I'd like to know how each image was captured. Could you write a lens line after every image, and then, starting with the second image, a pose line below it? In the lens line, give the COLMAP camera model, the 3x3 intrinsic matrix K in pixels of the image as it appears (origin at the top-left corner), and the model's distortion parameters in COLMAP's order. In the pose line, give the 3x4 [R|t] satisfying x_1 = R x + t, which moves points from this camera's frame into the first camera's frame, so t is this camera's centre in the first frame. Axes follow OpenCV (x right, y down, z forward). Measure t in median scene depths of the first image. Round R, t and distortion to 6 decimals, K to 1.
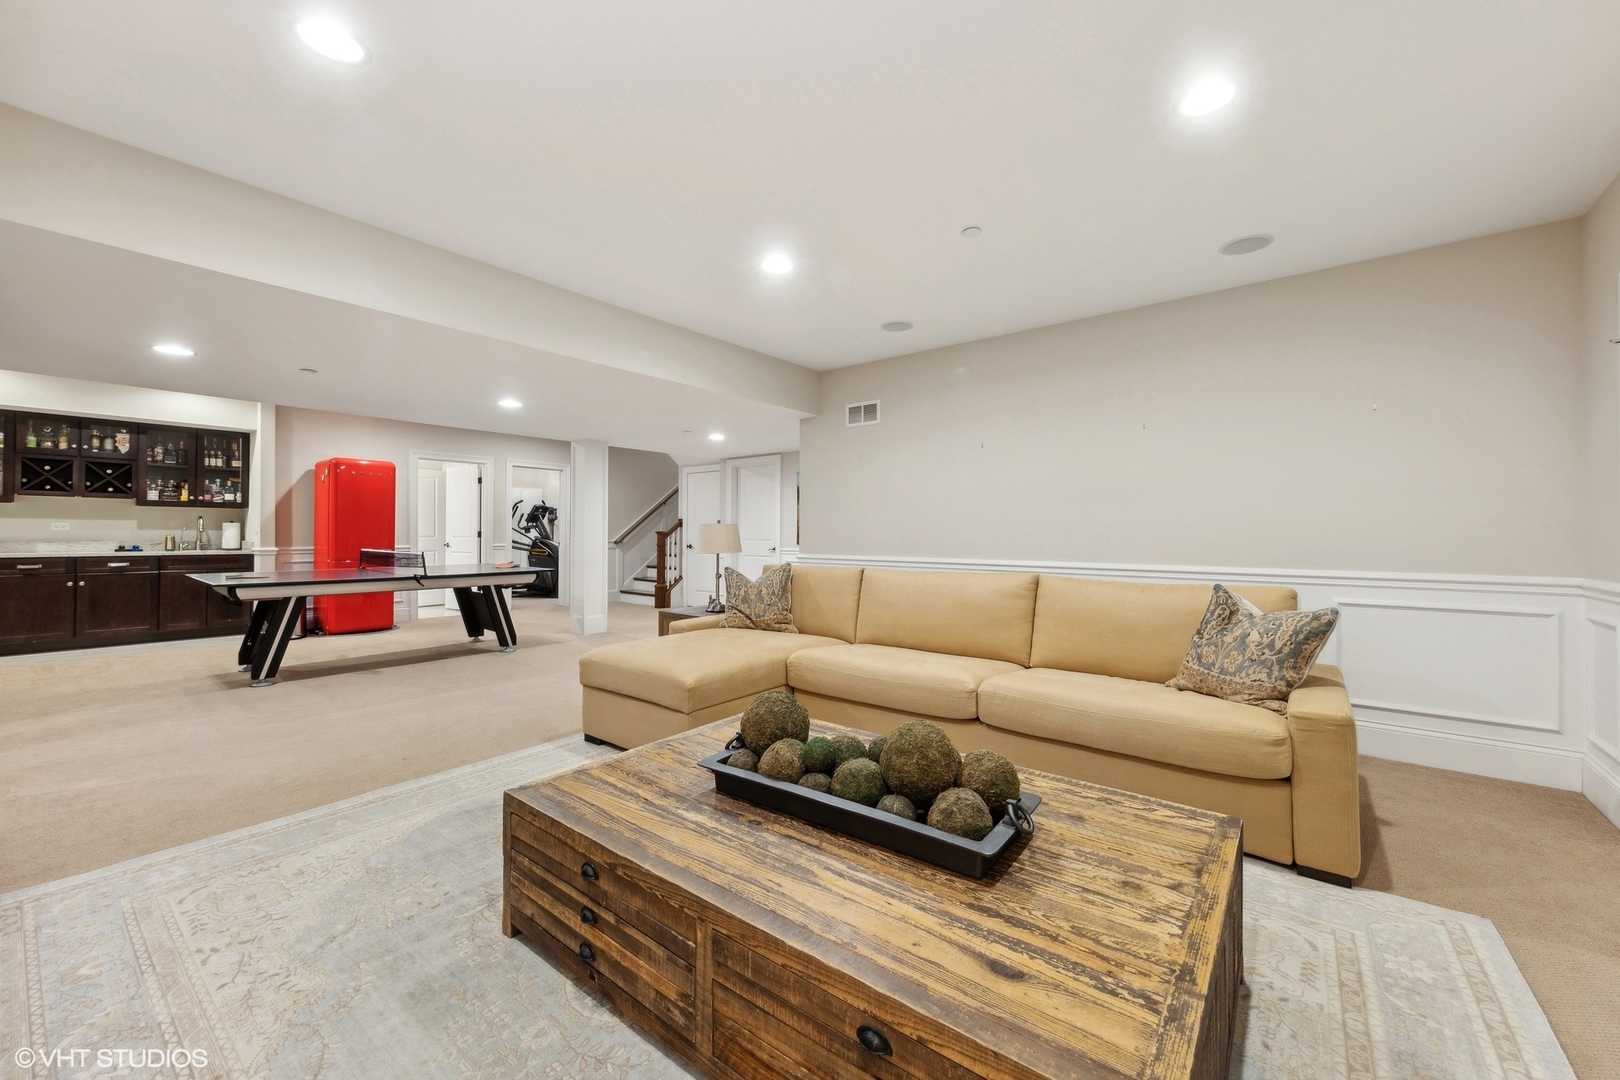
lens RADIAL K [[620.0, 0, 815.0], [0, 620.0, 534.7], [0, 0, 1]] dist [0.001776, 0.000015]
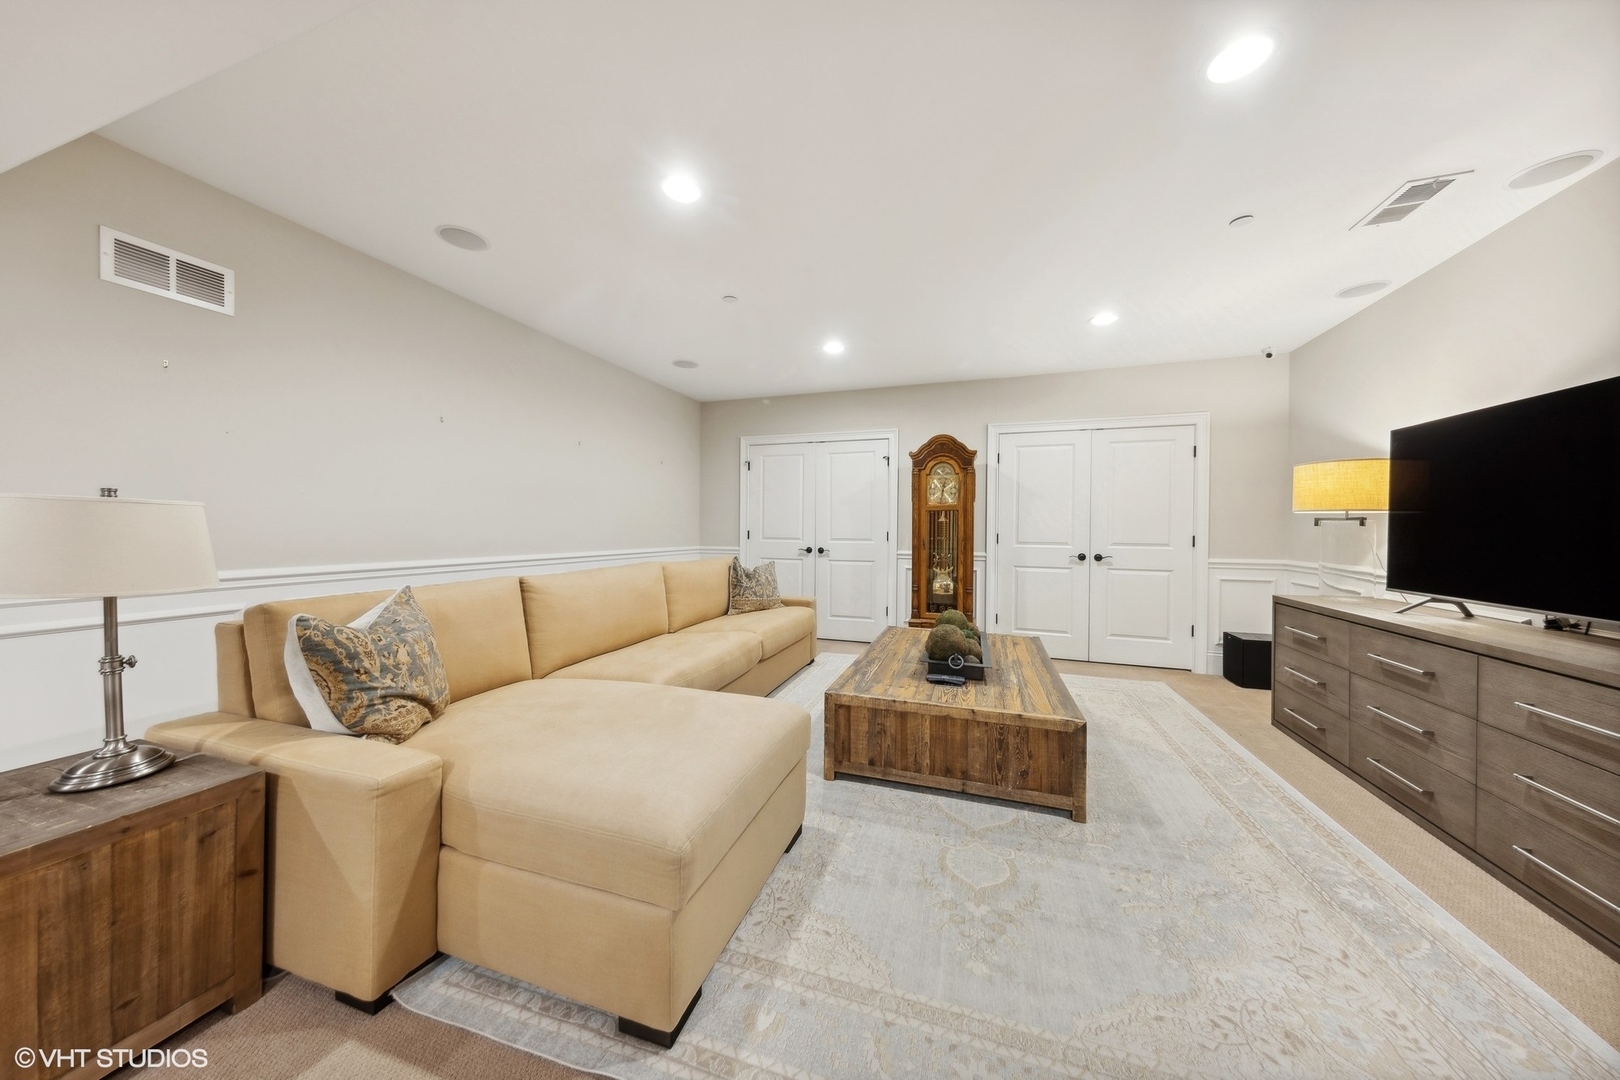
lens RADIAL K [[516.0, 0, 815.5], [0, 516.0, 533.9], [0, 0, 1]] dist [0.000637, -0.000053]
pose [[-0.349290, -0.014364, 0.936904, -1.245409], [-0.006561, 0.999895, 0.012884, -0.013415], [-0.936992, -0.001647, -0.349348, 1.799560]]
